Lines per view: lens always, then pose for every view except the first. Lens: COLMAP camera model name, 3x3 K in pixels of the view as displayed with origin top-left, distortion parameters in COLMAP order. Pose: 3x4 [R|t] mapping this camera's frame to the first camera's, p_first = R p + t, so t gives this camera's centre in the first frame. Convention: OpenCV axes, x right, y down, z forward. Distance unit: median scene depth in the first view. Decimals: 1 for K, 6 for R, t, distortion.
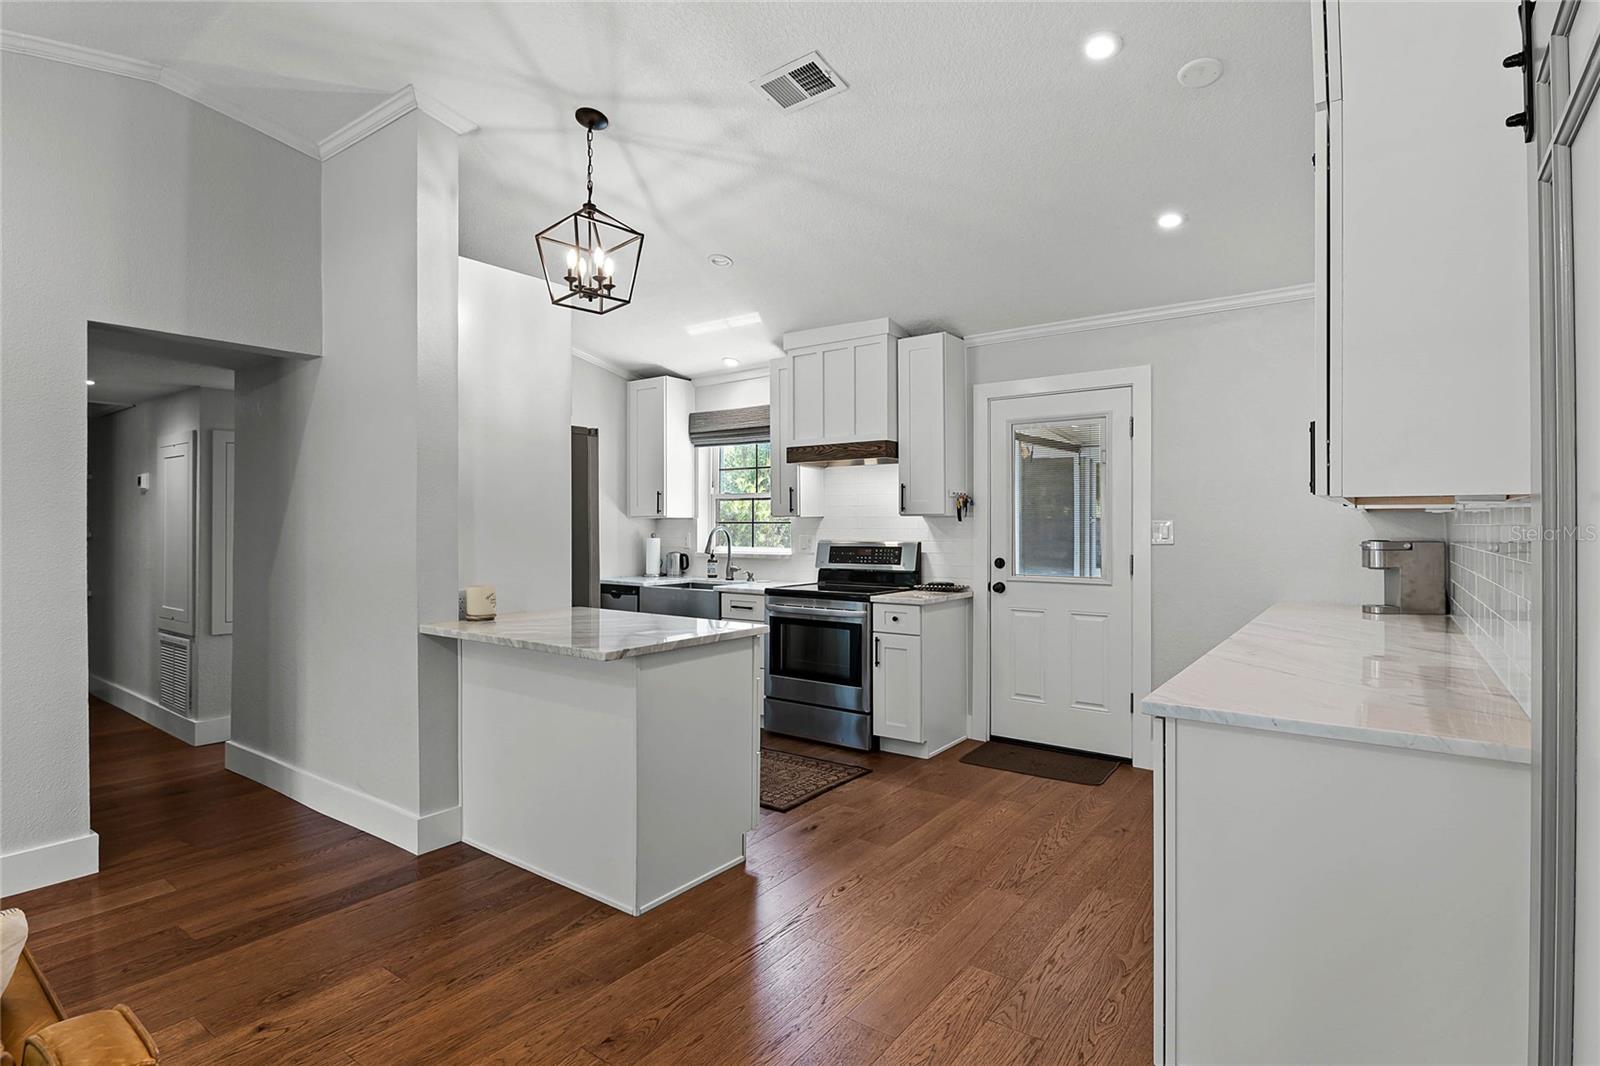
lens RADIAL K [[785.1, 0, 802.2], [0, 785.1, 521.1], [0, 0, 1]] dist [-0.000826, -0.000066]
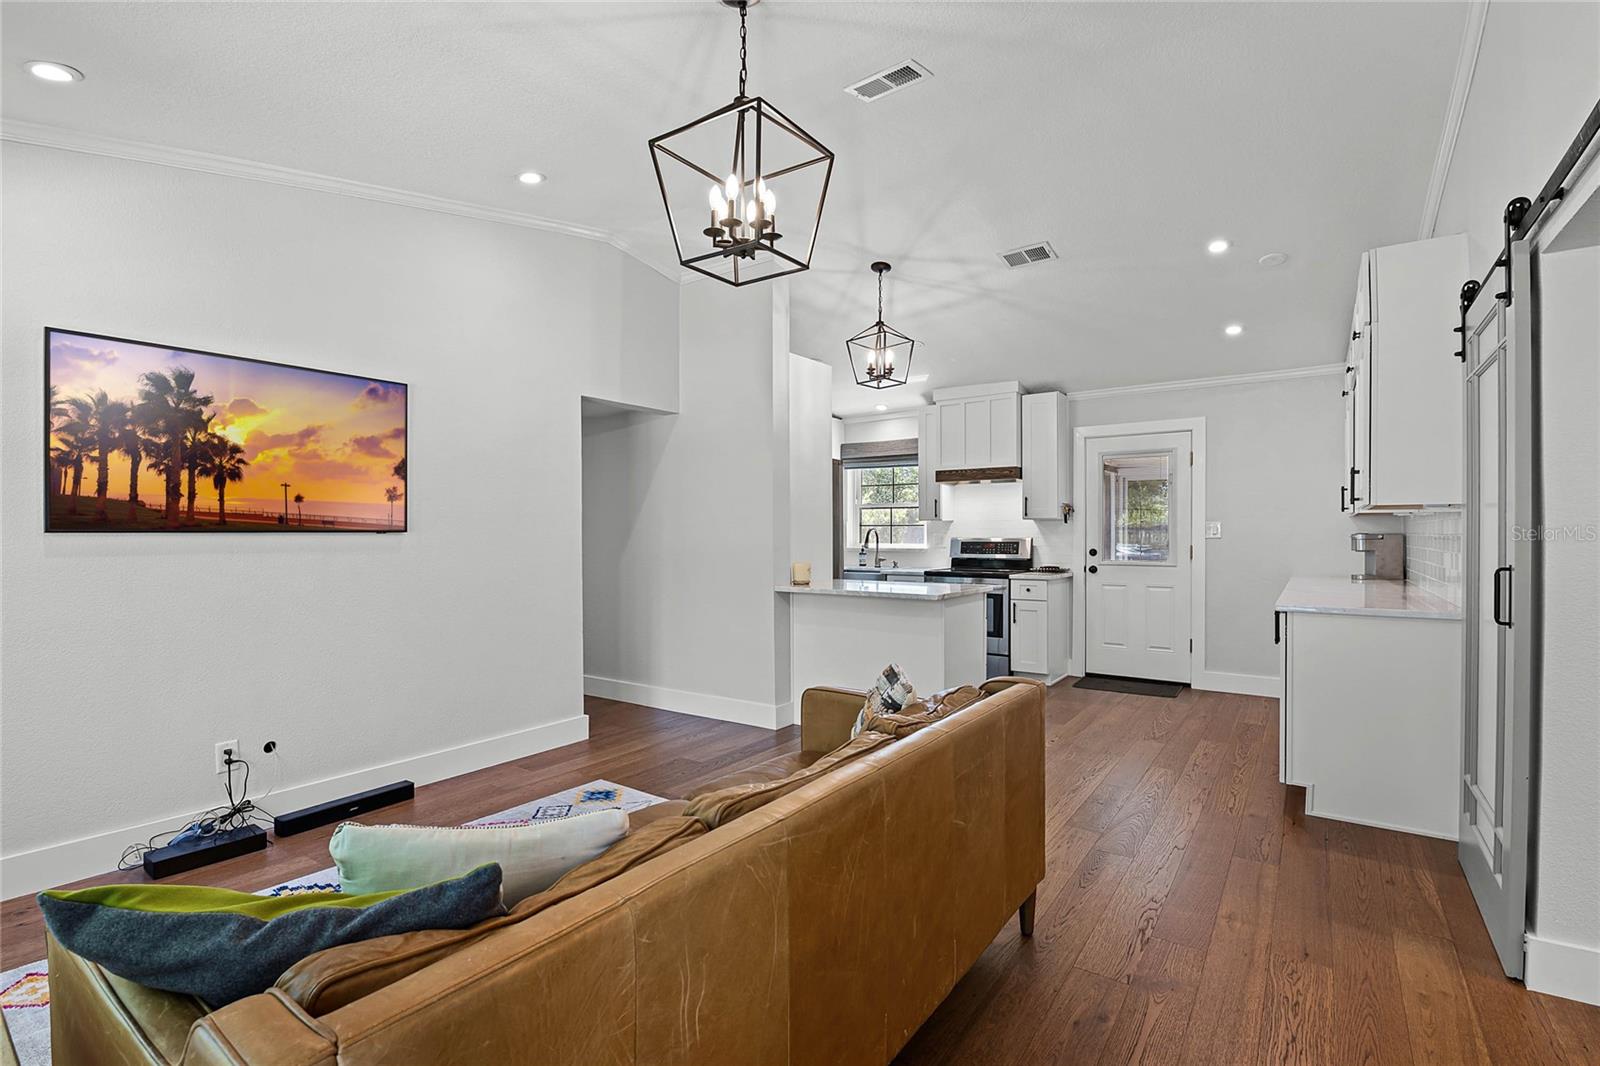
lens RADIAL K [[732.7, 0, 803.2], [0, 732.7, 537.3], [0, 0, 1]] dist [-0.002289, -0.000051]
pose [[0.999664, -0.001465, 0.025891, -0.345494], [0.001187, 0.999941, 0.010760, 0.012318], [-0.025905, -0.010726, 0.999607, -0.357330]]
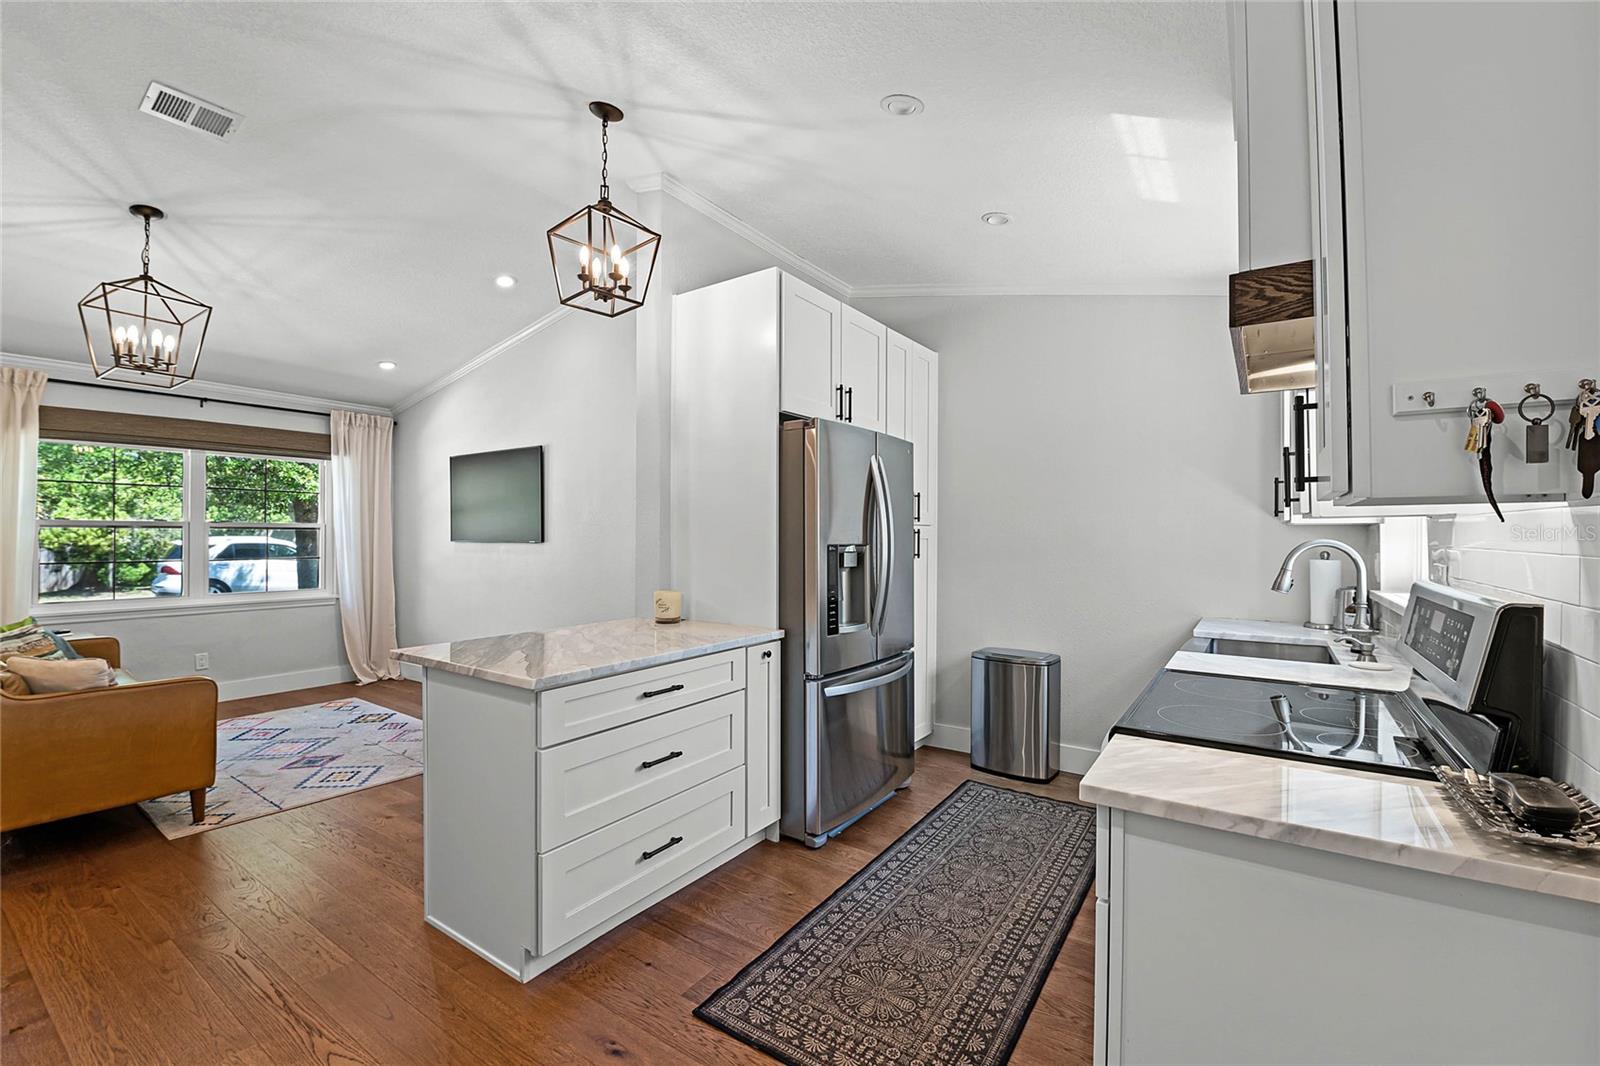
lens RADIAL K [[679.4, 0, 796.8], [0, 679.4, 536.9], [0, 0, 1]] dist [-0.000449, -0.000034]
pose [[0.035619, -0.003709, -0.999359, 0.418564], [0.003766, 0.999987, -0.003577, 0.006012], [0.999358, -0.003636, 0.035633, 0.887421]]
